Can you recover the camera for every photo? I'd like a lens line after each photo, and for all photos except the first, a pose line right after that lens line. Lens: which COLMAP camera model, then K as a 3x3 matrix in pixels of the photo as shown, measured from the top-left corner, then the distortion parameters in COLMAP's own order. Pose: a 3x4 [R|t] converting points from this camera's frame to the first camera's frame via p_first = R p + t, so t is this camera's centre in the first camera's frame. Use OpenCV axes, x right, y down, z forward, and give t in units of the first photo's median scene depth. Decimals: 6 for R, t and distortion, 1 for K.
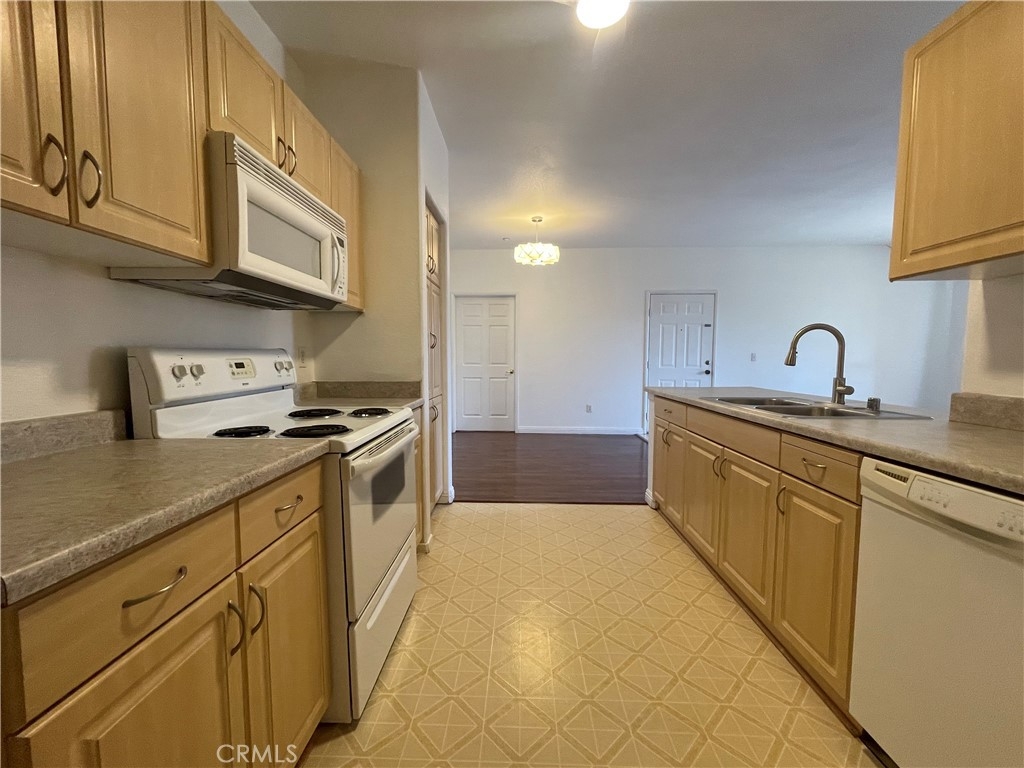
lens RADIAL K [[423.2, 0, 506.3], [0, 423.2, 389.9], [0, 0, 1]] dist [-0.000674, 0.000428]
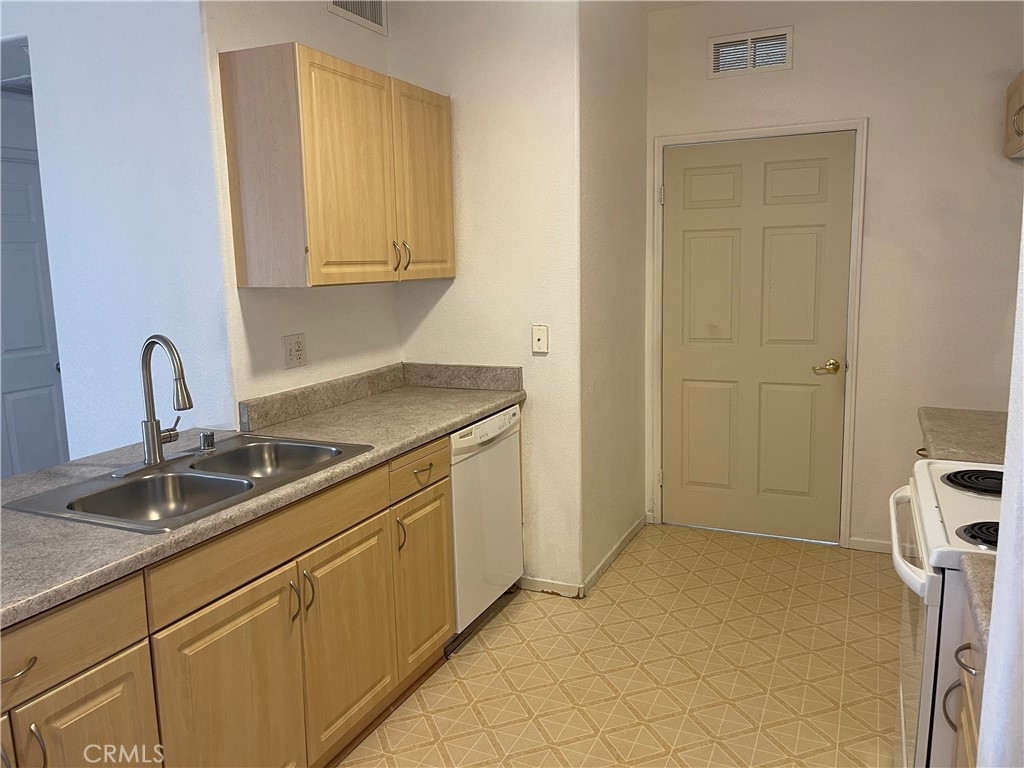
lens RADIAL K [[775.4, 0, 512.0], [0, 775.4, 372.7], [0, 0, 1]] dist [0.086944, -0.132556]
pose [[-0.925416, -0.034072, 0.377419, -0.142794], [0.052370, 0.974895, 0.216419, -0.364288], [-0.375317, 0.220043, -0.900399, 2.087772]]
